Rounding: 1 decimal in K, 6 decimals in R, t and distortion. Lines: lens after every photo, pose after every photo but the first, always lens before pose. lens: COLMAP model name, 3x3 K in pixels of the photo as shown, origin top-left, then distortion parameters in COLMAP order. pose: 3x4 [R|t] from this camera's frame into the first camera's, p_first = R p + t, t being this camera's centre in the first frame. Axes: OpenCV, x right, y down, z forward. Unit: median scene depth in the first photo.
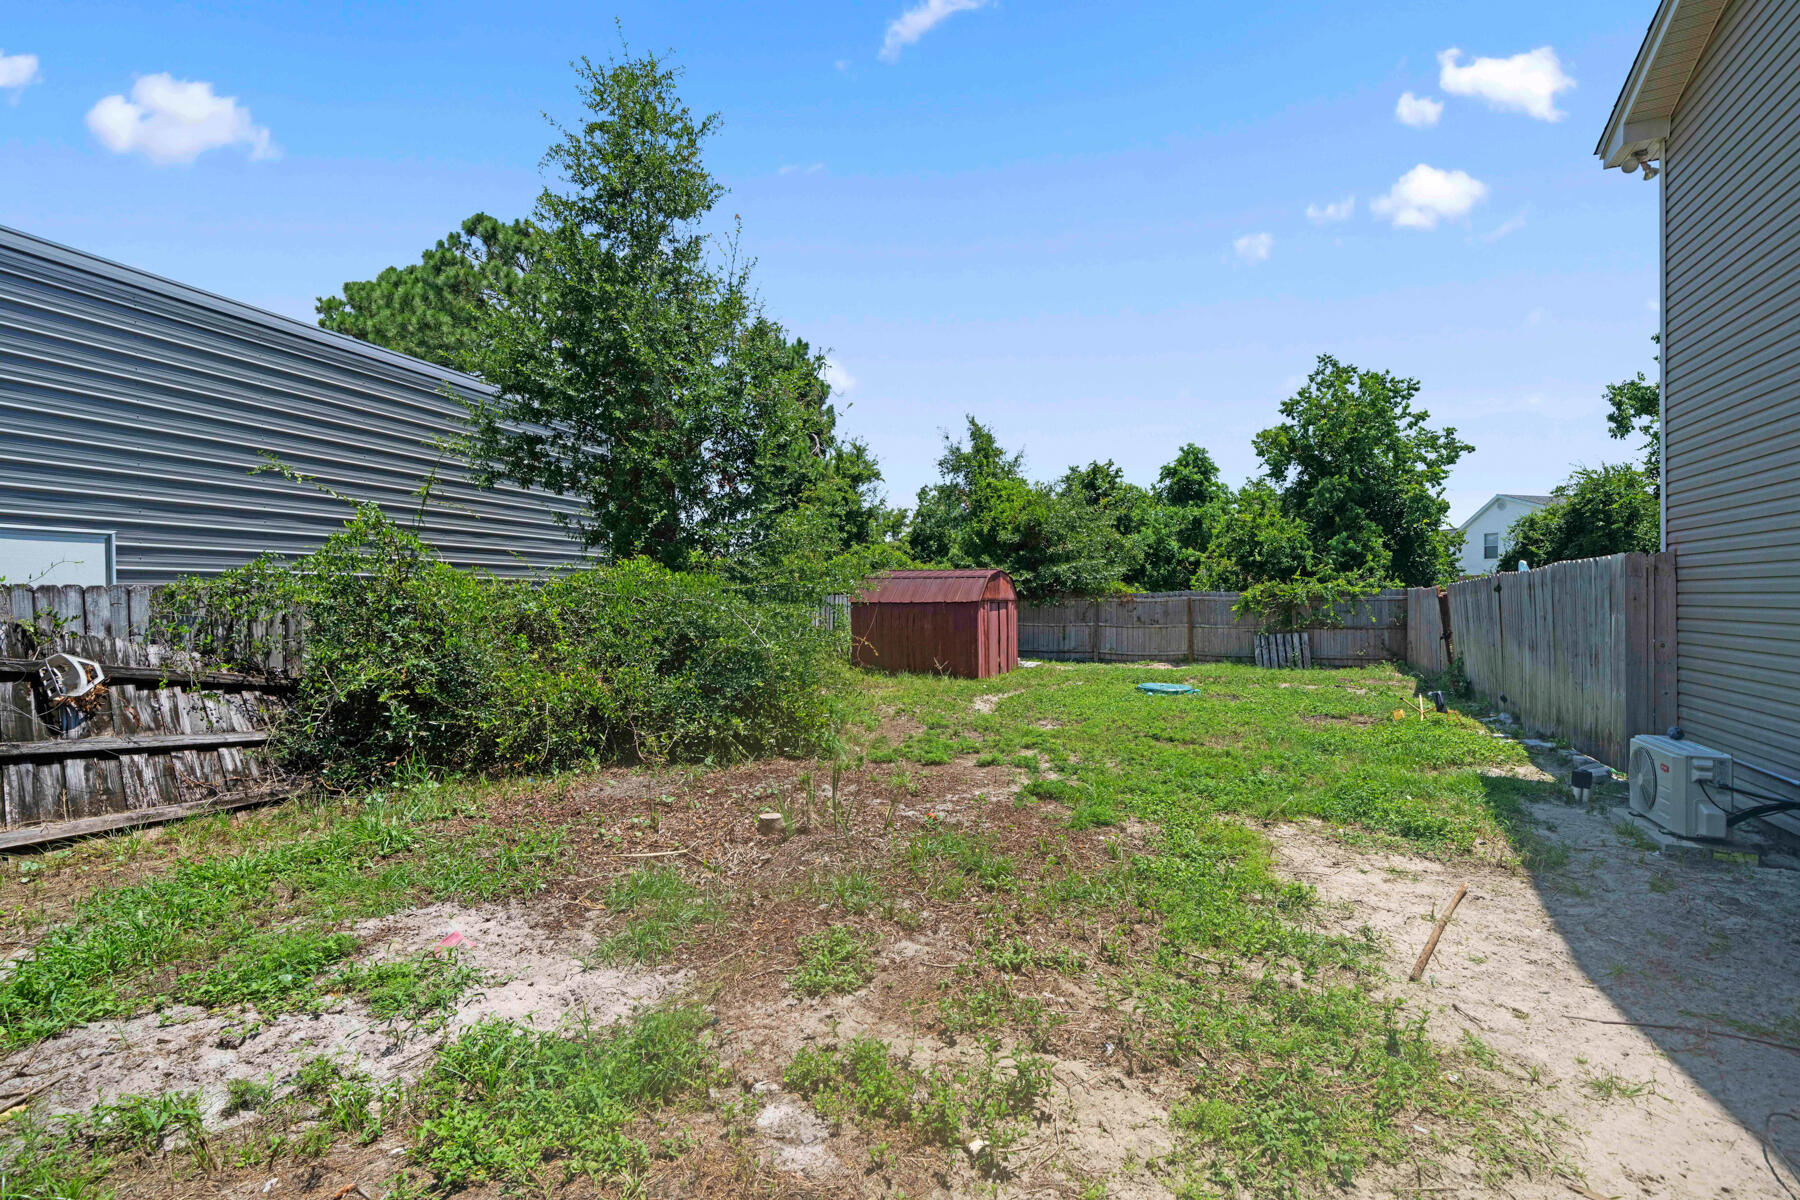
lens RADIAL K [[795.2, 0, 902.0], [0, 795.2, 602.8], [0, 0, 1]] dist [-0.000908, 0.000607]
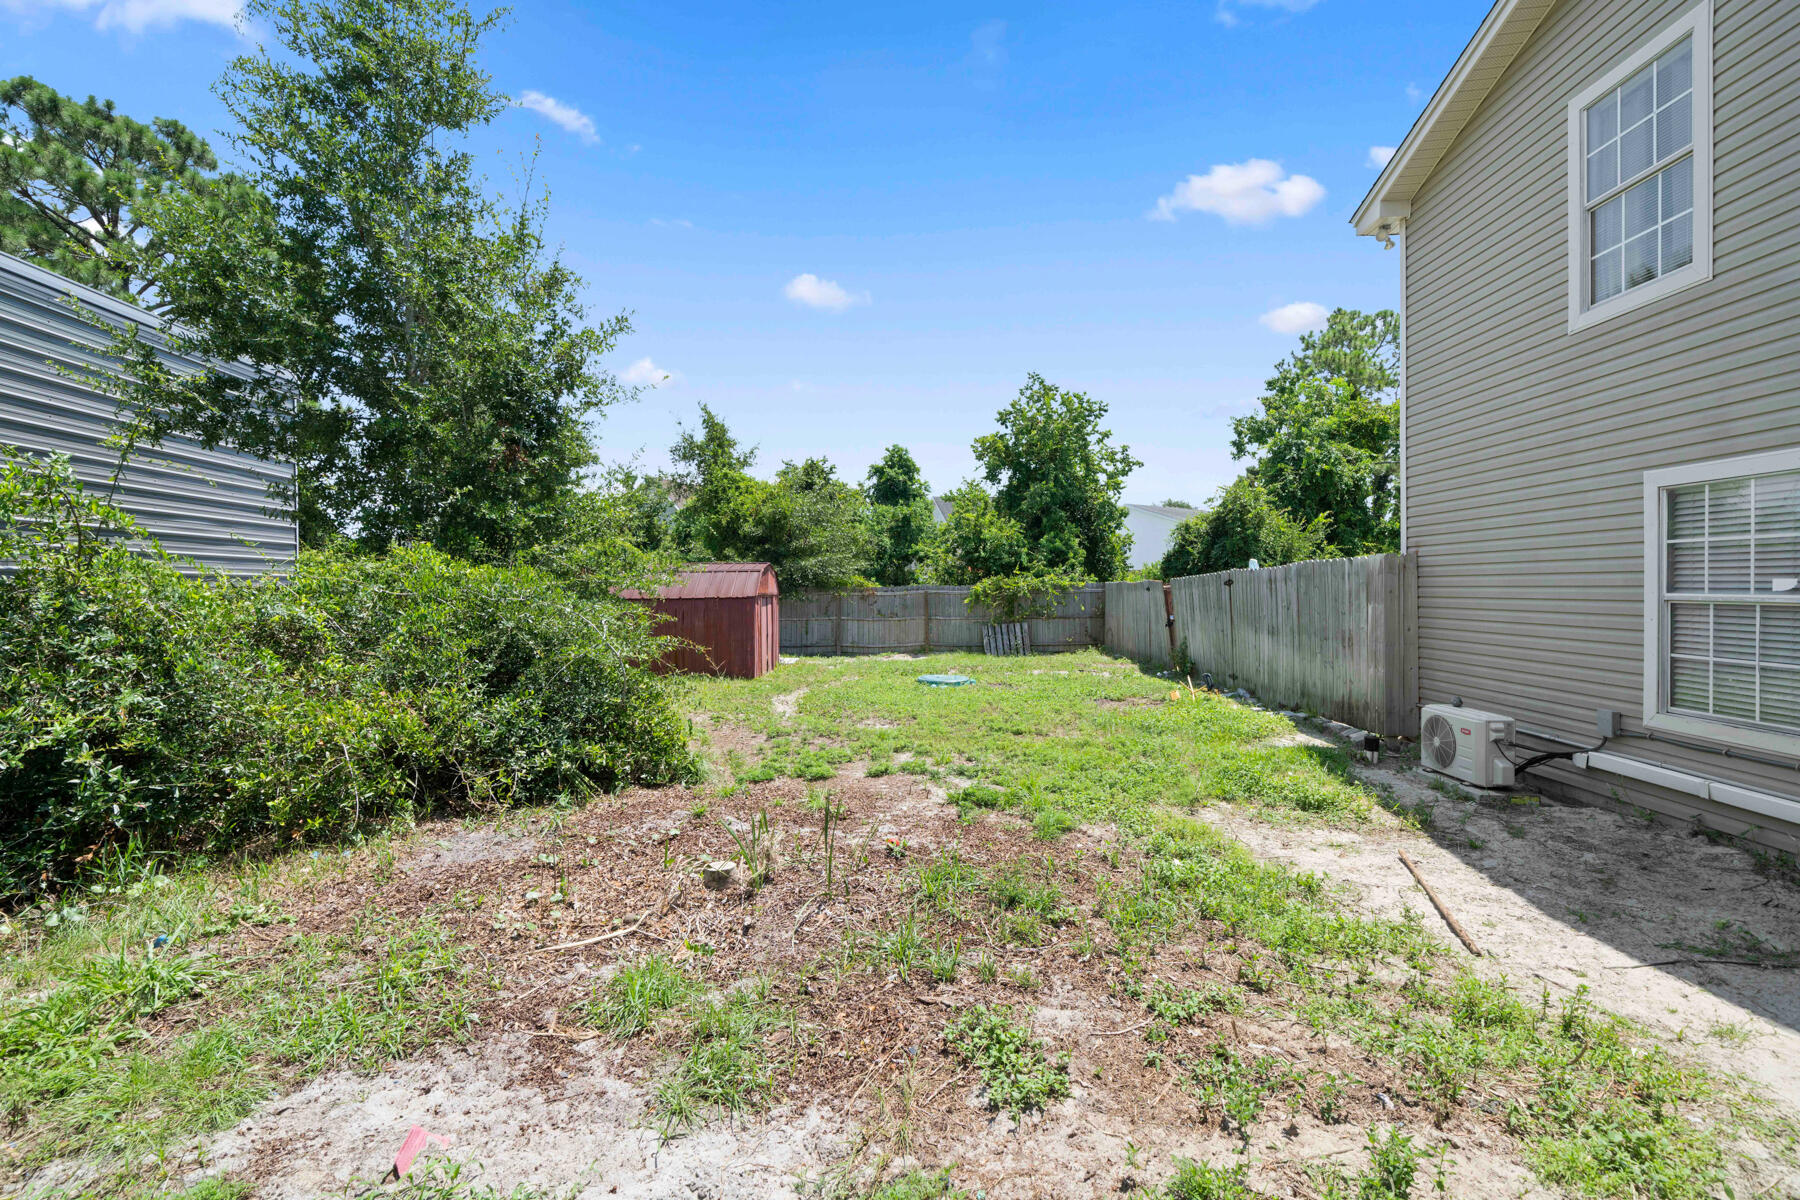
lens RADIAL K [[795.2, 0, 892.1], [0, 795.2, 587.8], [0, 0, 1]] dist [-0.000908, 0.000607]
pose [[0.934493, -0.003762, 0.355963, -0.208655], [0.007710, 0.999923, -0.009675, -0.004635], [-0.355899, 0.011785, 0.934450, 0.128051]]
